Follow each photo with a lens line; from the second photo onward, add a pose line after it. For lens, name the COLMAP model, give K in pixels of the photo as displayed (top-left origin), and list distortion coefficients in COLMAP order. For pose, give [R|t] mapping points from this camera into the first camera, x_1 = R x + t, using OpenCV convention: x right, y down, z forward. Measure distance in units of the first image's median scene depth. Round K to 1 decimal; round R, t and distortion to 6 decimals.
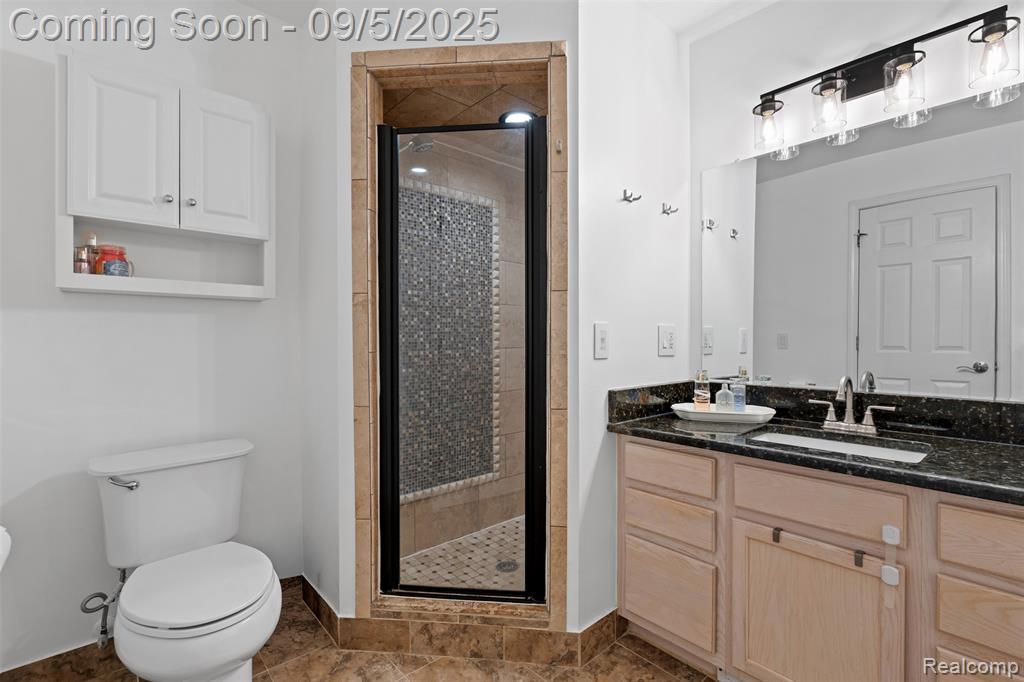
lens RADIAL K [[464.3, 0, 512.0], [0, 464.3, 341.0], [0, 0, 1]] dist [-0.001524, 0.000280]
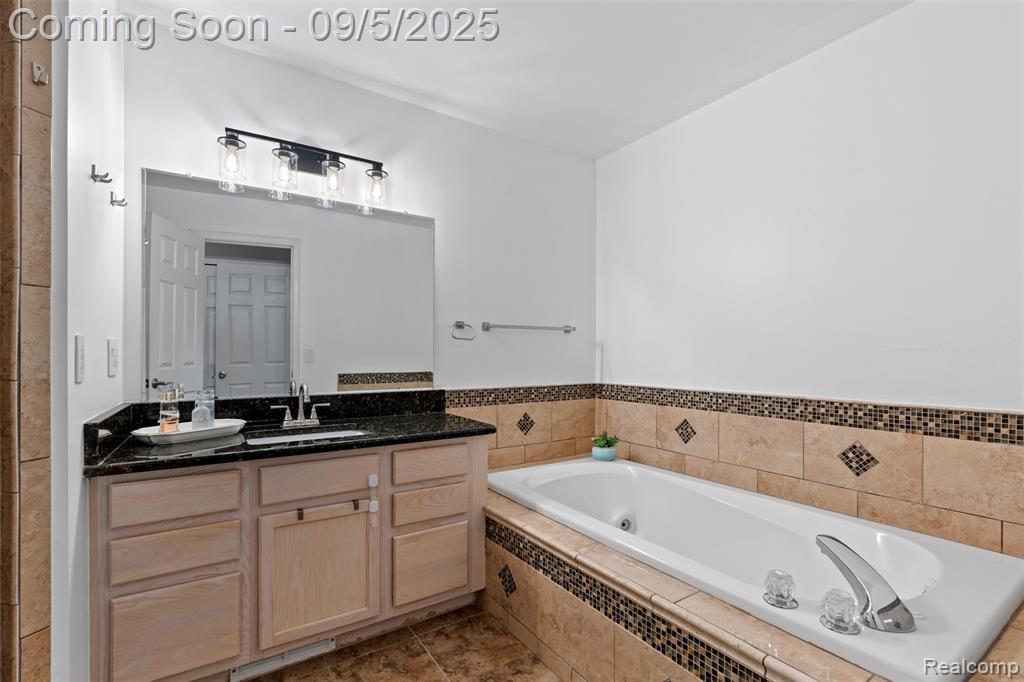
lens RADIAL K [[460.3, 0, 512.2], [0, 460.3, 354.4], [0, 0, 1]] dist [0.001015, 0.000026]
pose [[0.155784, 0.000255, 0.987791, -0.457413], [0.001110, 0.999999, -0.000433, -0.006349], [-0.987791, 0.001164, 0.155783, 0.204360]]
